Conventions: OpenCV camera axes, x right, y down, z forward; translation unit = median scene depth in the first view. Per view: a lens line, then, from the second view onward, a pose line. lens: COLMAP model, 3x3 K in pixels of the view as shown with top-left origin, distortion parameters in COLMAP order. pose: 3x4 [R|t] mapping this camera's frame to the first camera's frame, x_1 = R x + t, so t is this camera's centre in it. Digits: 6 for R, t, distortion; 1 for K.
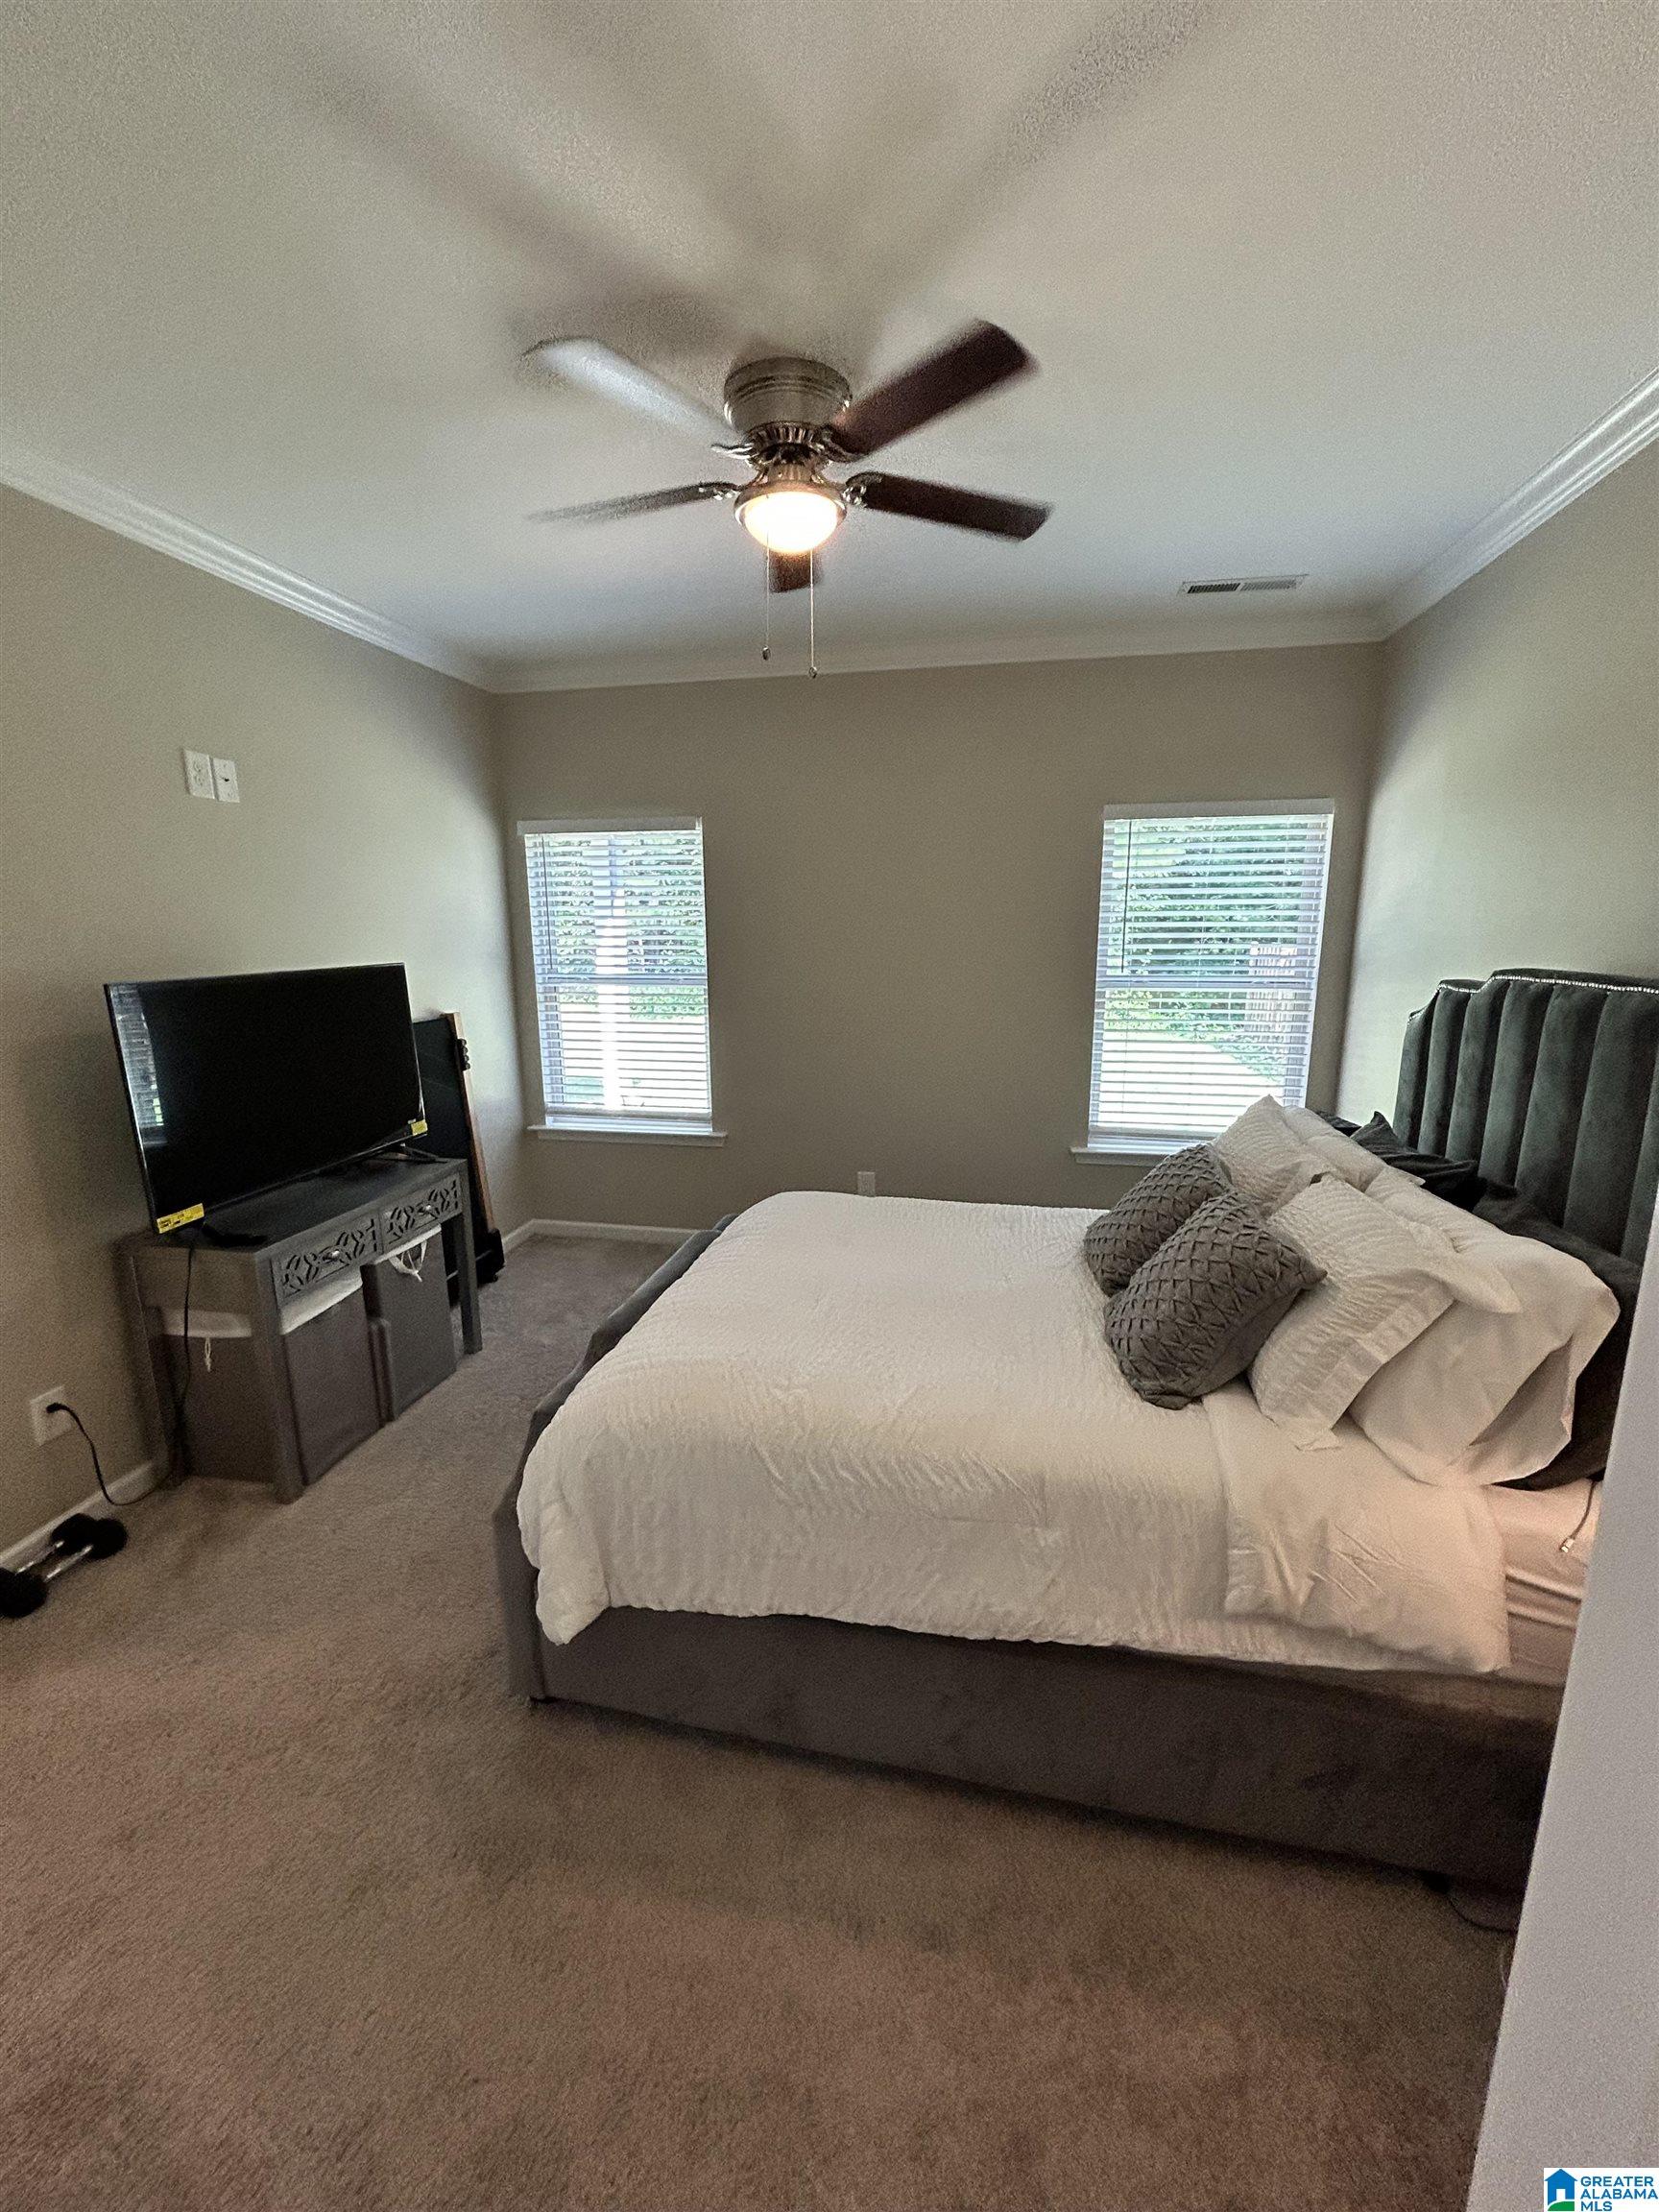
lens RADIAL K [[898.8, 0, 829.5], [0, 898.8, 1106.0], [0, 0, 1]] dist [-0.000338, 0.000113]
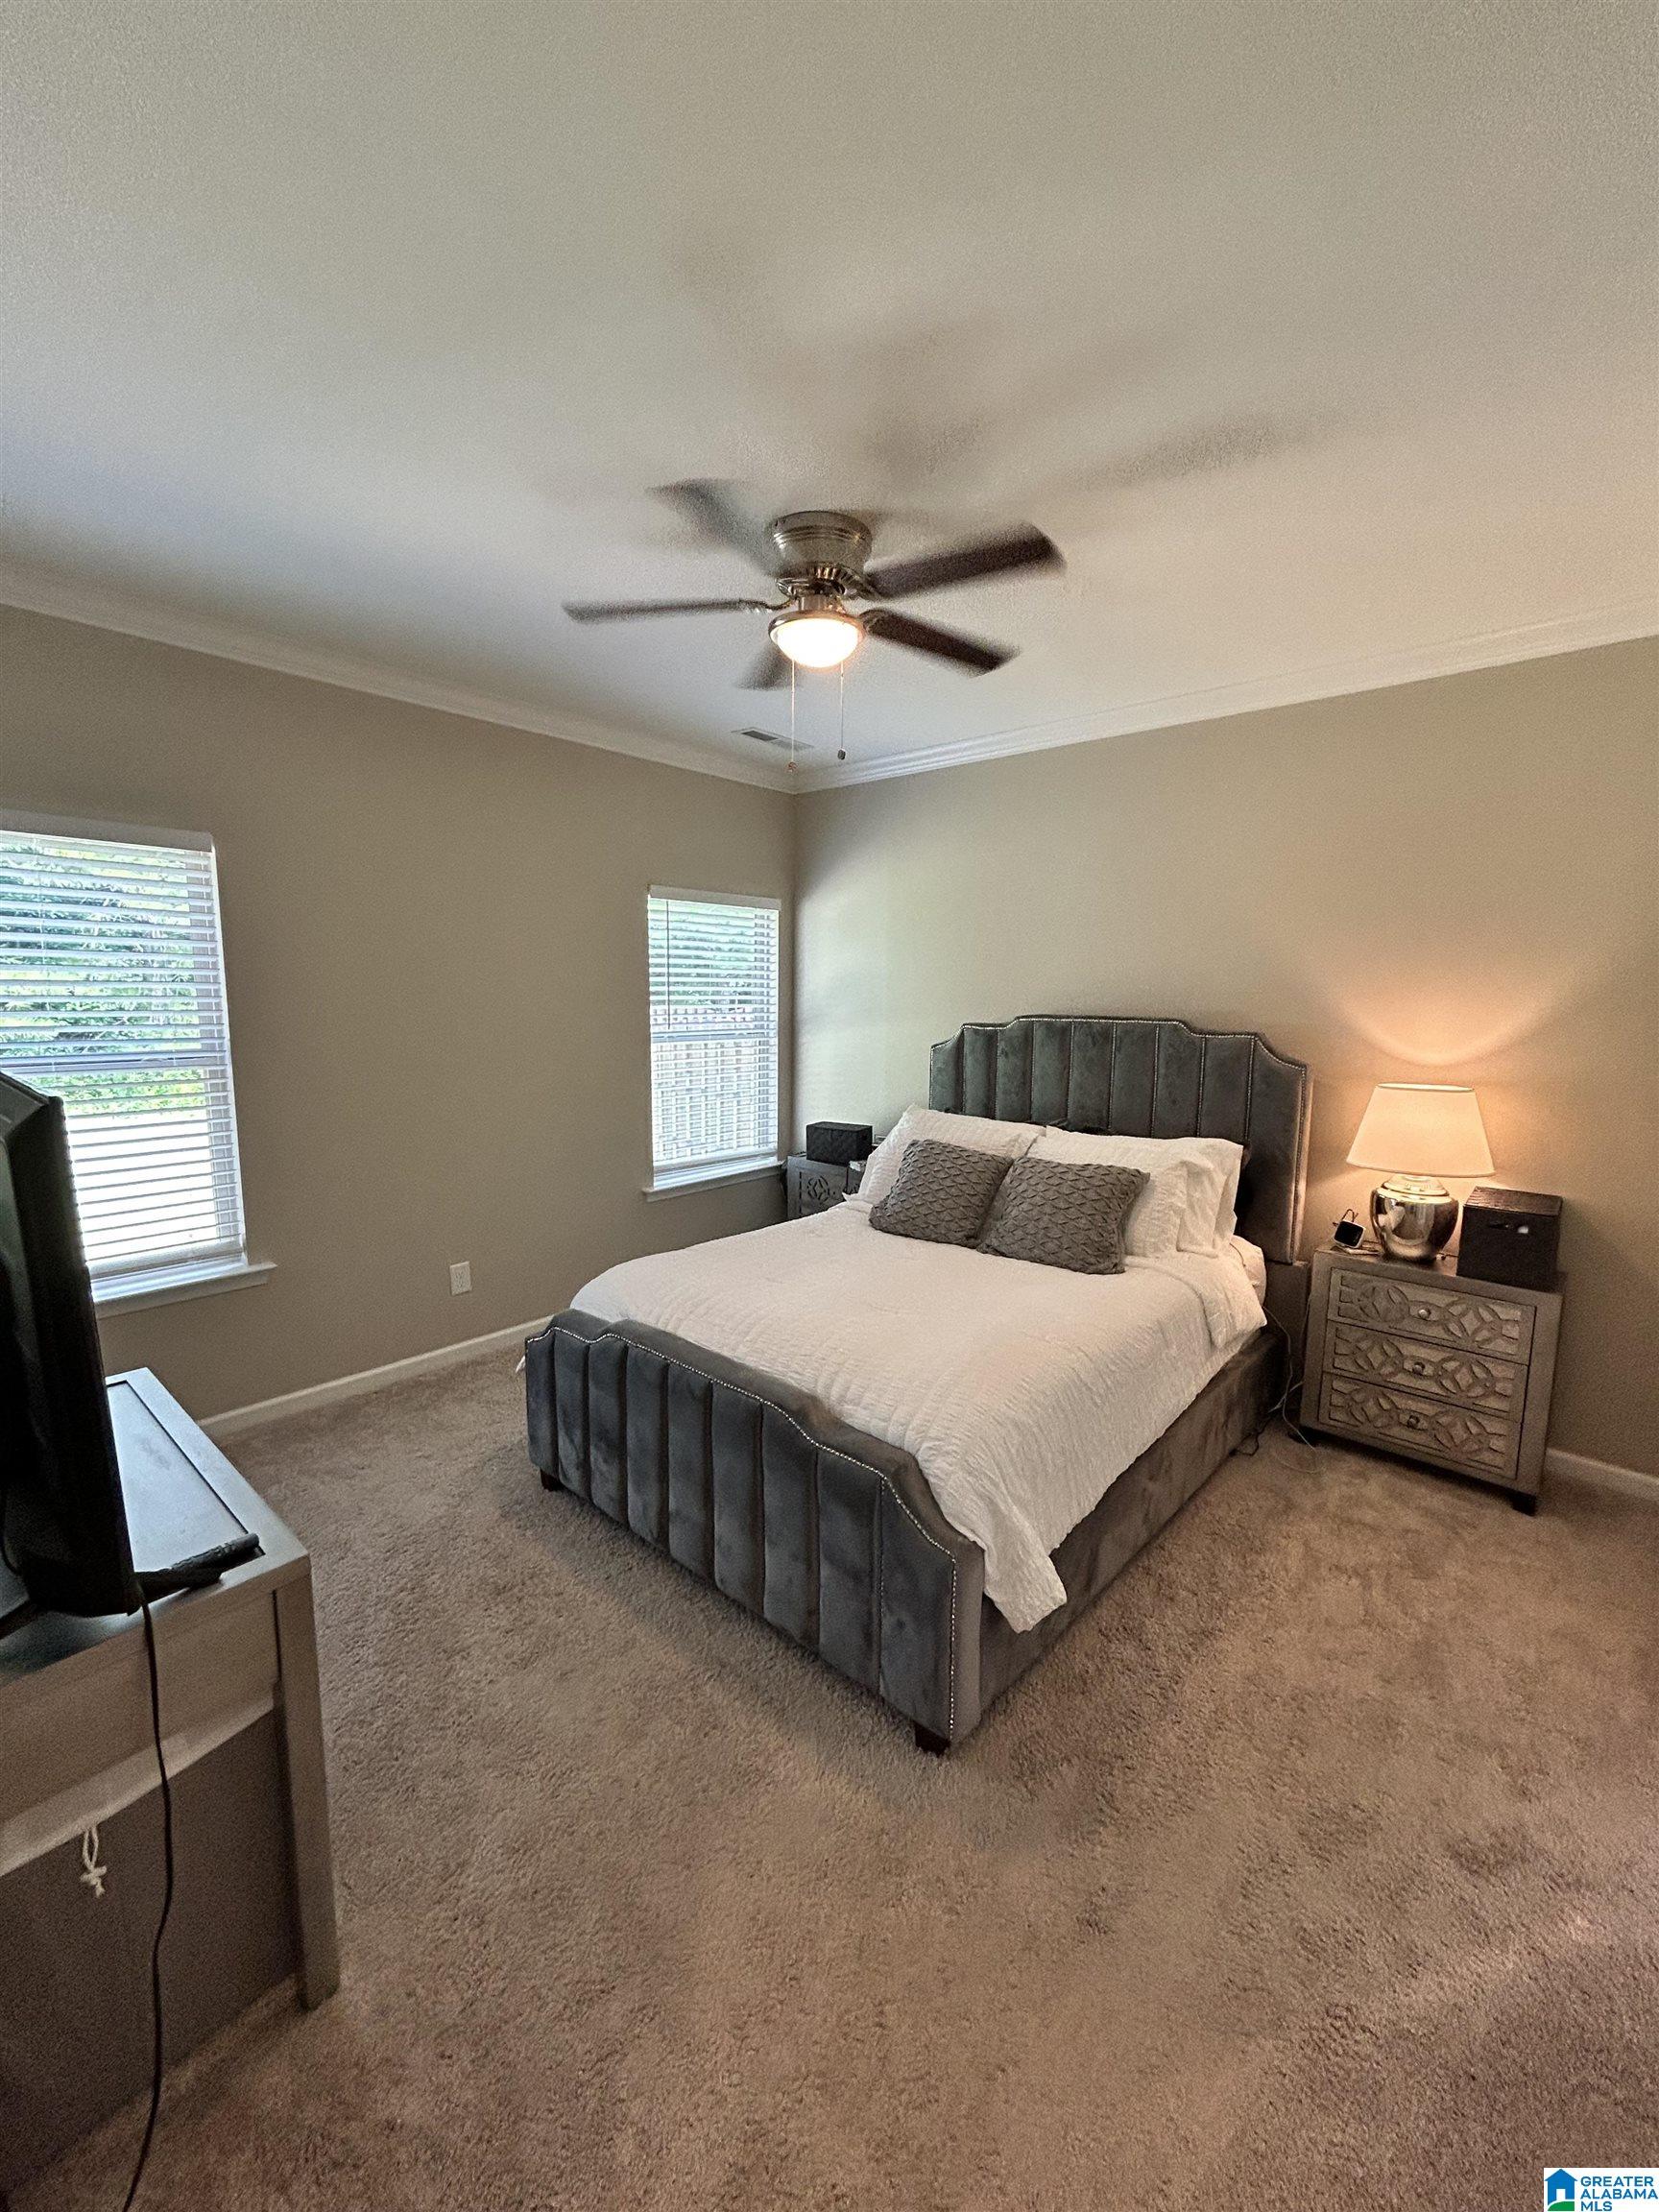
lens RADIAL K [[887.3, 0, 834.6], [0, 887.3, 1109.9], [0, 0, 1]] dist [-0.006355, 0.000233]
pose [[0.499277, -0.108418, 0.859632, -0.609288], [0.163361, 0.986125, 0.029490, -0.048427], [-0.850903, 0.125707, 0.510061, 0.268449]]
